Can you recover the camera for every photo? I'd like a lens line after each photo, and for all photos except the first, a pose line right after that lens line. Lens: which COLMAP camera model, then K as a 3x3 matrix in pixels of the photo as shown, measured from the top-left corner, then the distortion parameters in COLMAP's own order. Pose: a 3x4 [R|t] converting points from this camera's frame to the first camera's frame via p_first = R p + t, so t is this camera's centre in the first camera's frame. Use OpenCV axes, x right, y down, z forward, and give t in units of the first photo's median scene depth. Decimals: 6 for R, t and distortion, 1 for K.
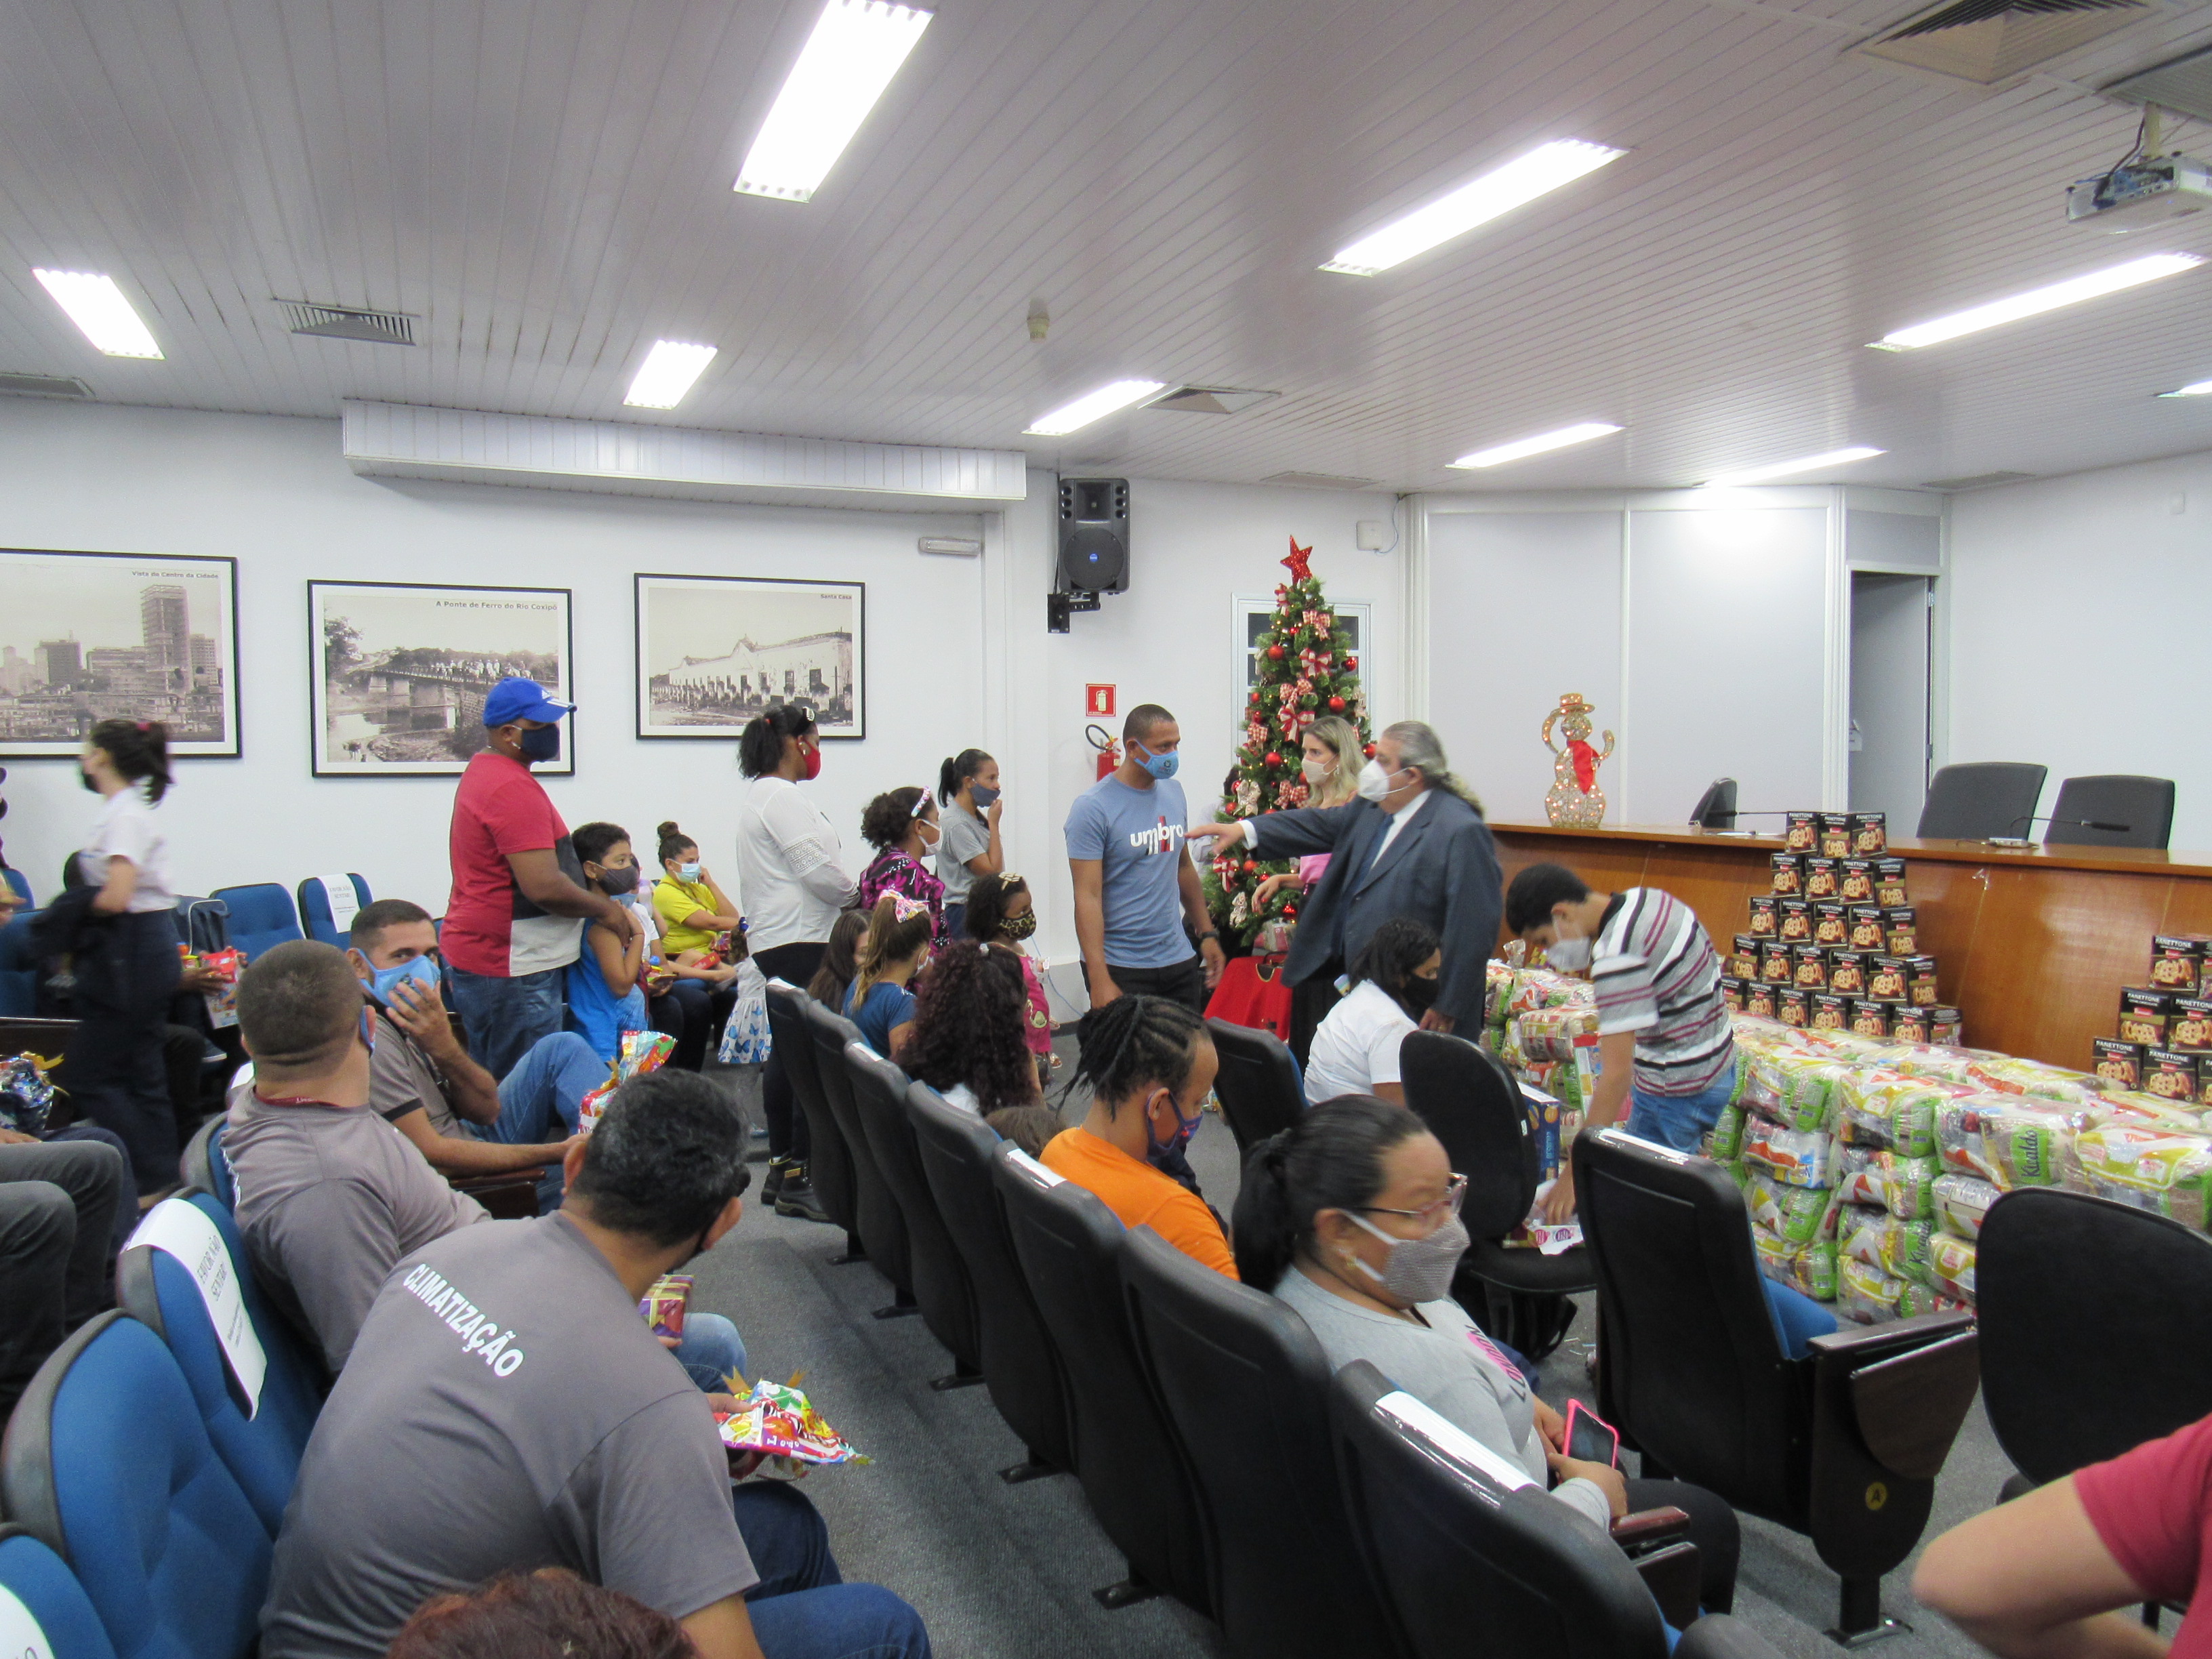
lens RADIAL K [[1586.7, 0, 1089.9], [0, 1586.7, 829.9], [0, 0, 1]] dist [-0.028041, 0.009043]
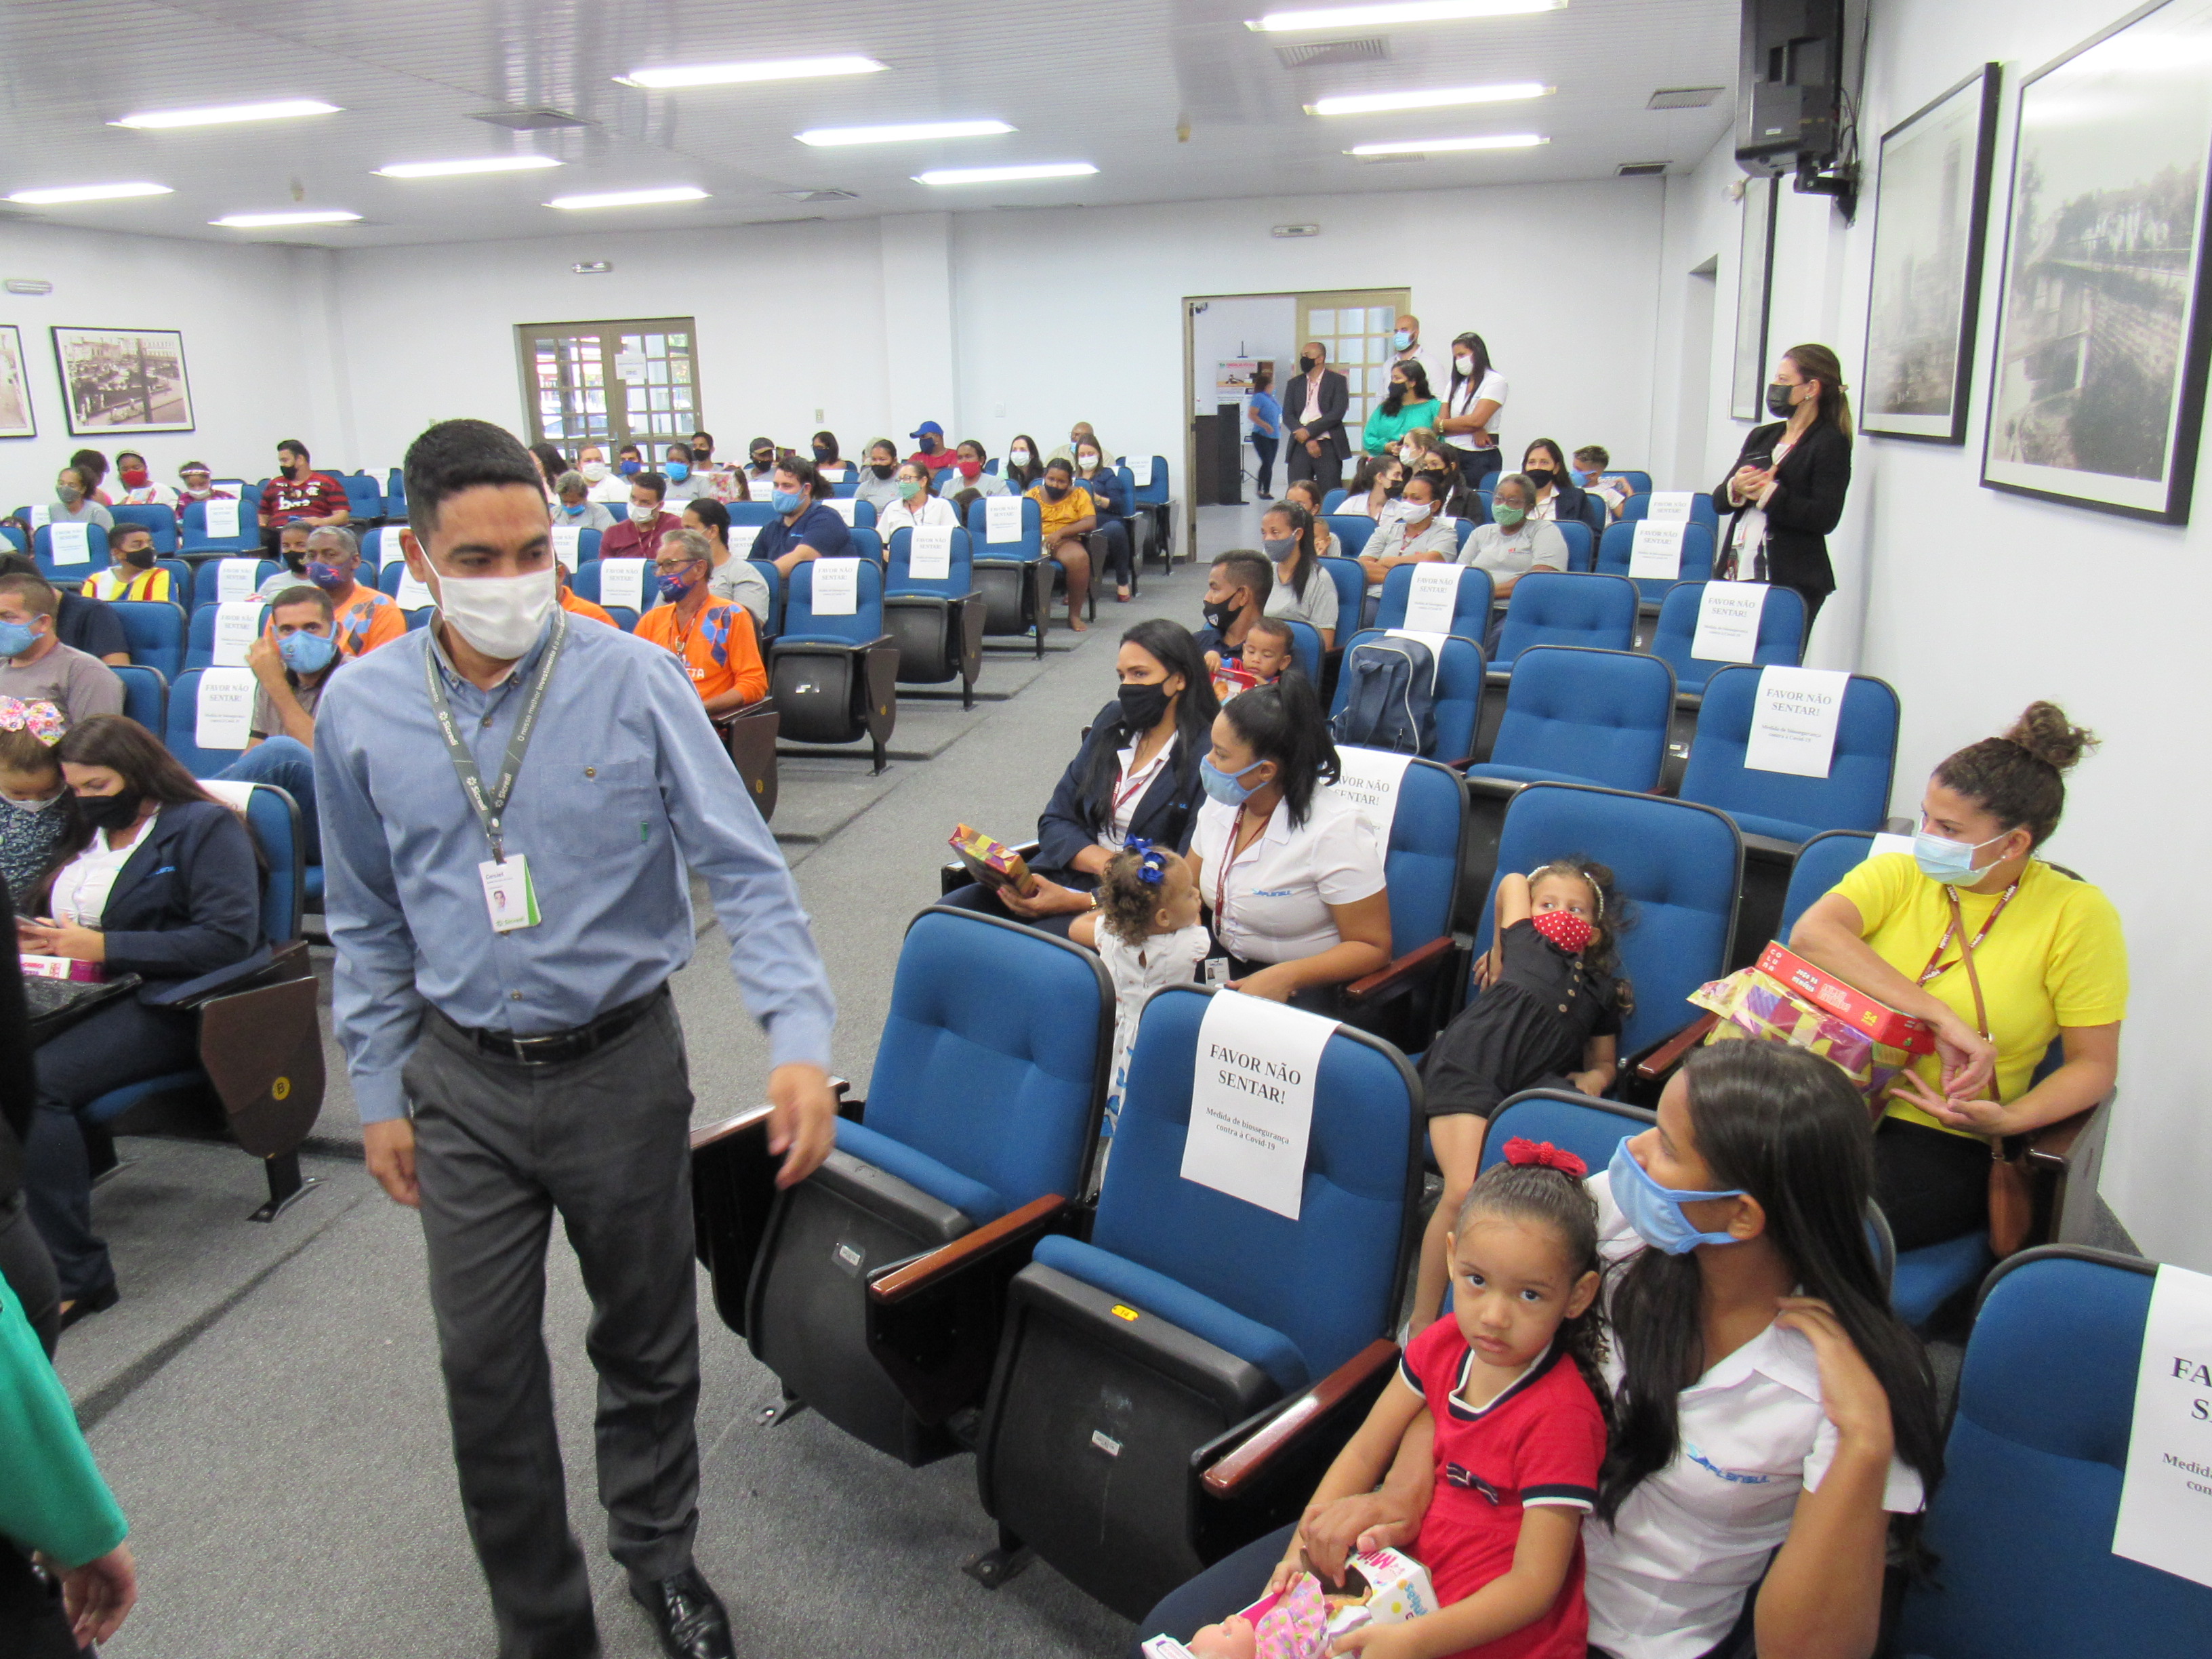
lens RADIAL K [[1586.7, 0, 1092.1], [0, 1586.7, 830.4], [0, 0, 1]] dist [-0.028041, 0.009043]
pose [[-0.615794, 0.222611, -0.755805, 0.103089], [-0.008024, 0.957436, 0.288535, -0.070180], [0.787866, 0.183743, -0.587797, 1.061158]]
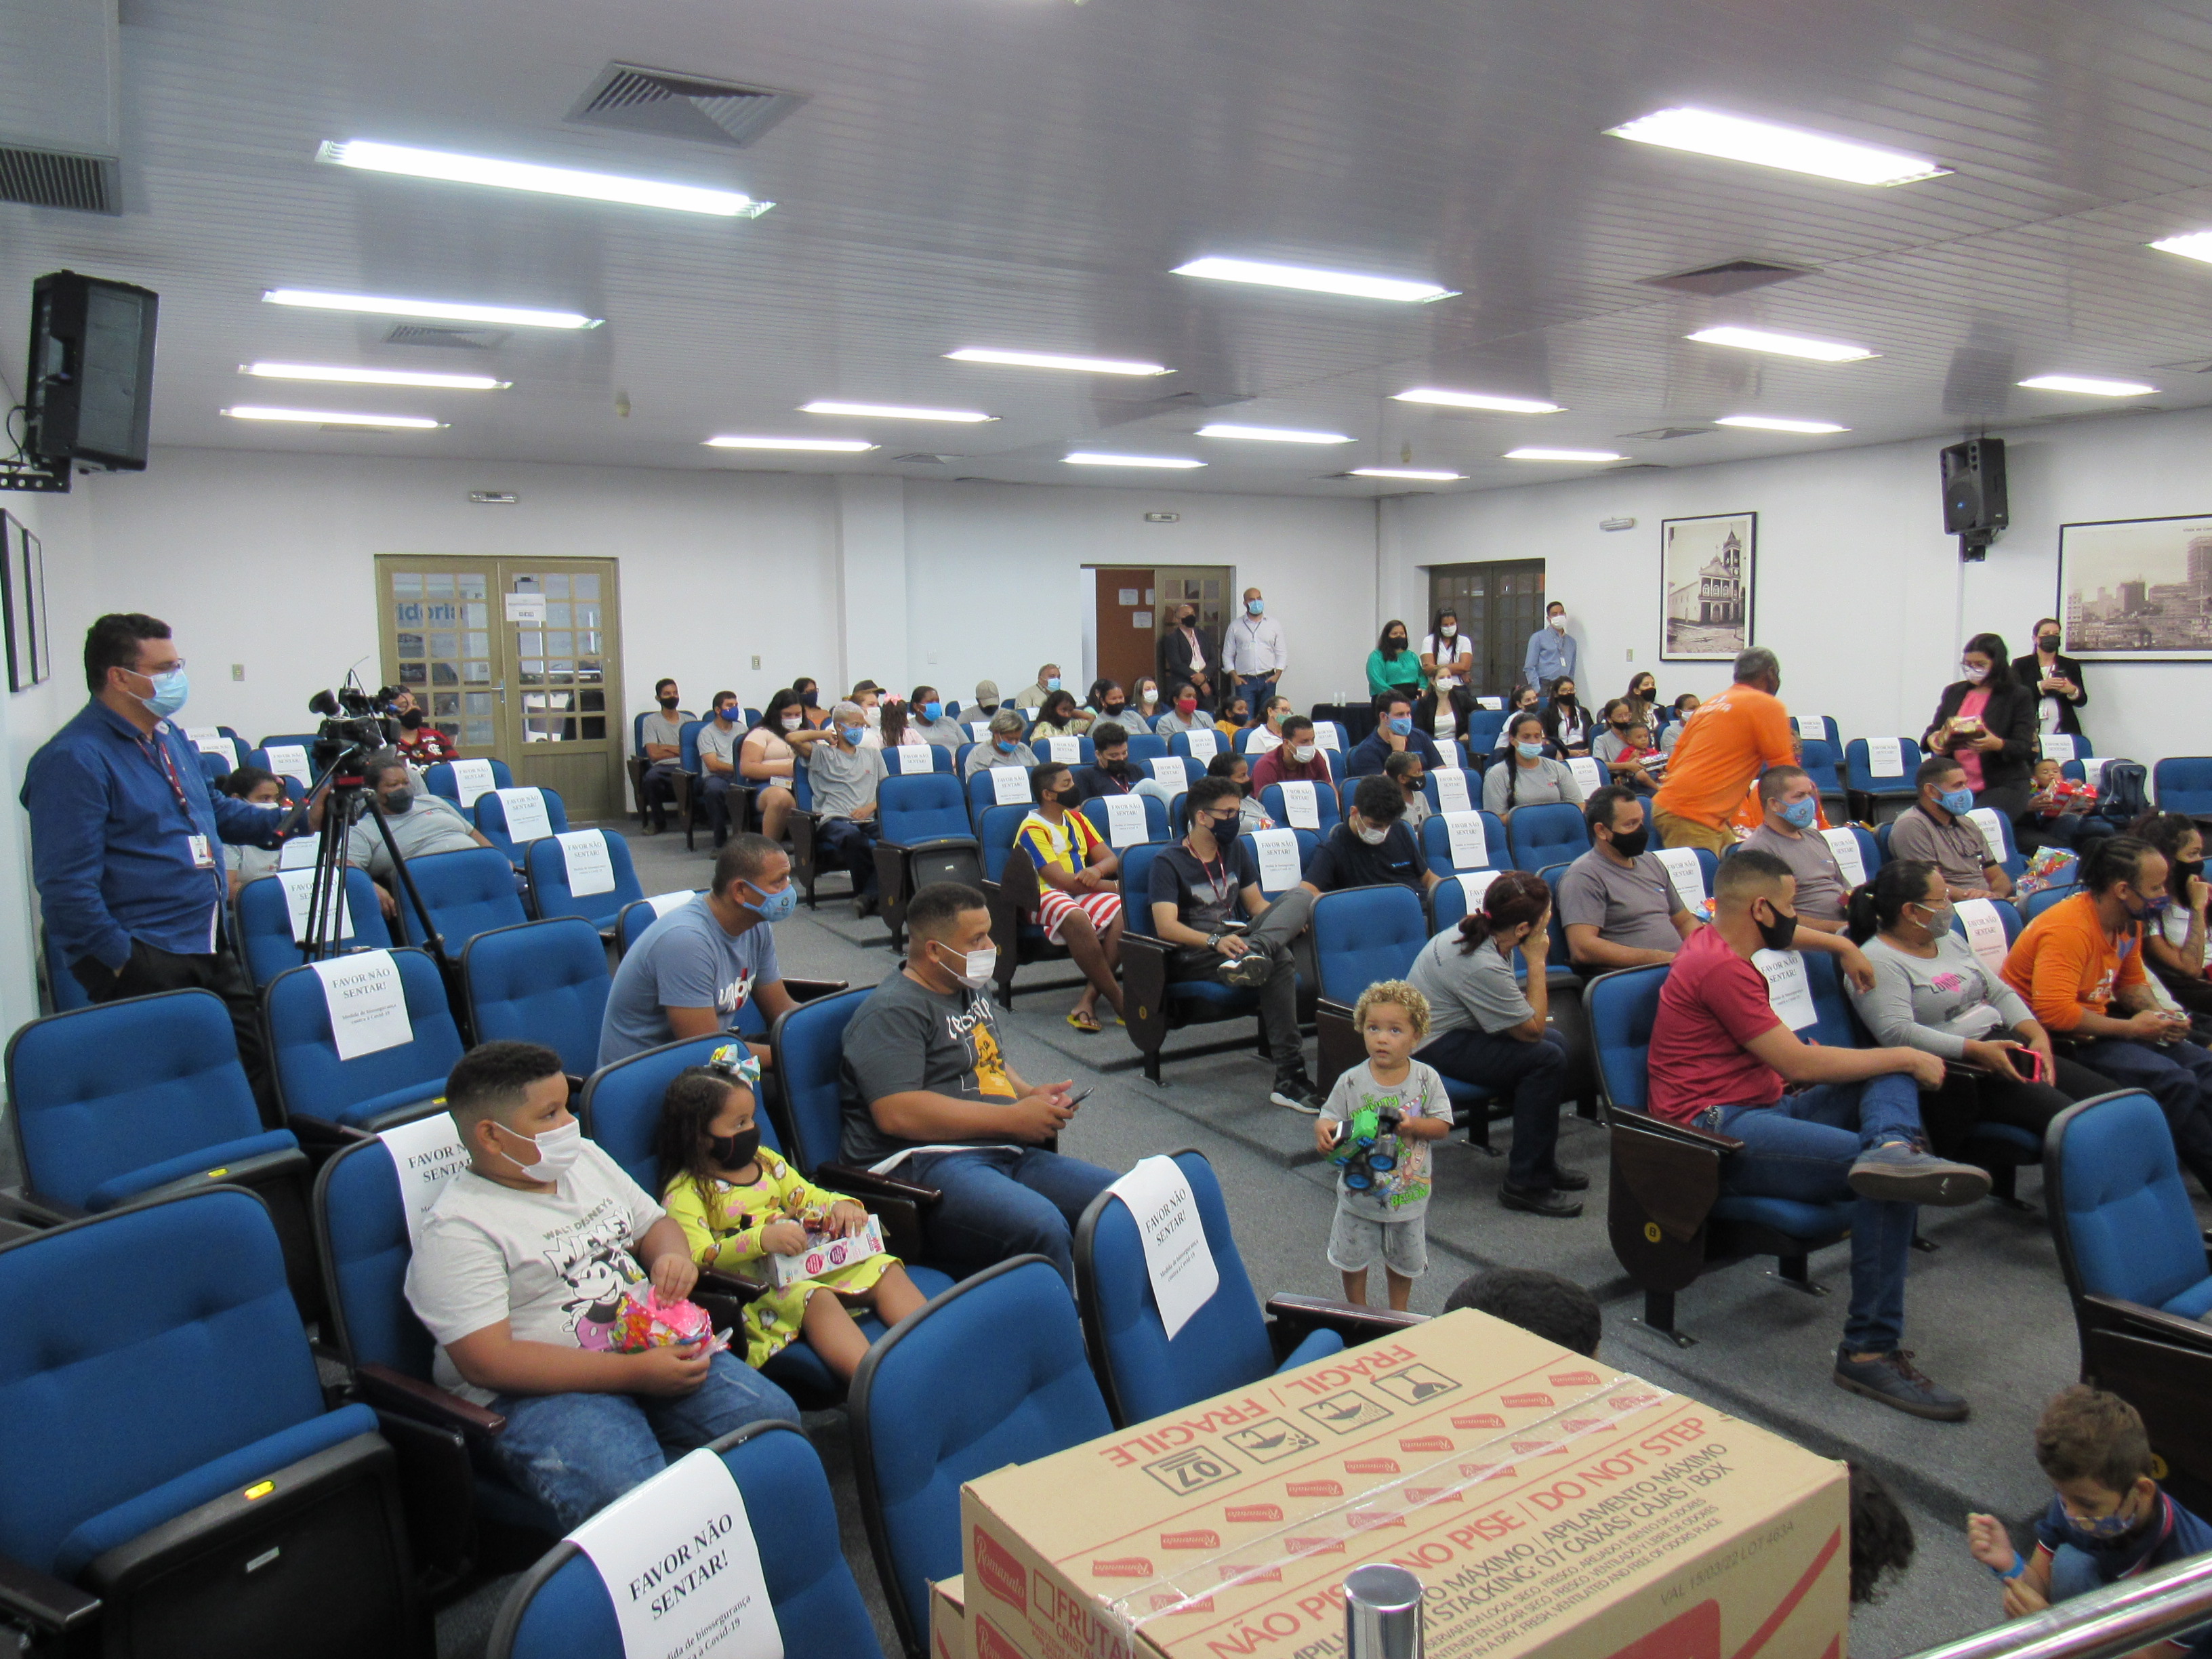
lens RADIAL K [[1586.7, 0, 1105.1], [0, 1586.7, 819.9], [0, 0, 1]] dist [-0.028041, 0.009043]
pose [[0.150591, 0.111633, -0.982273, 0.605820], [-0.026755, 0.993700, 0.108830, -0.030288], [0.988234, 0.009891, 0.152629, -0.155457]]
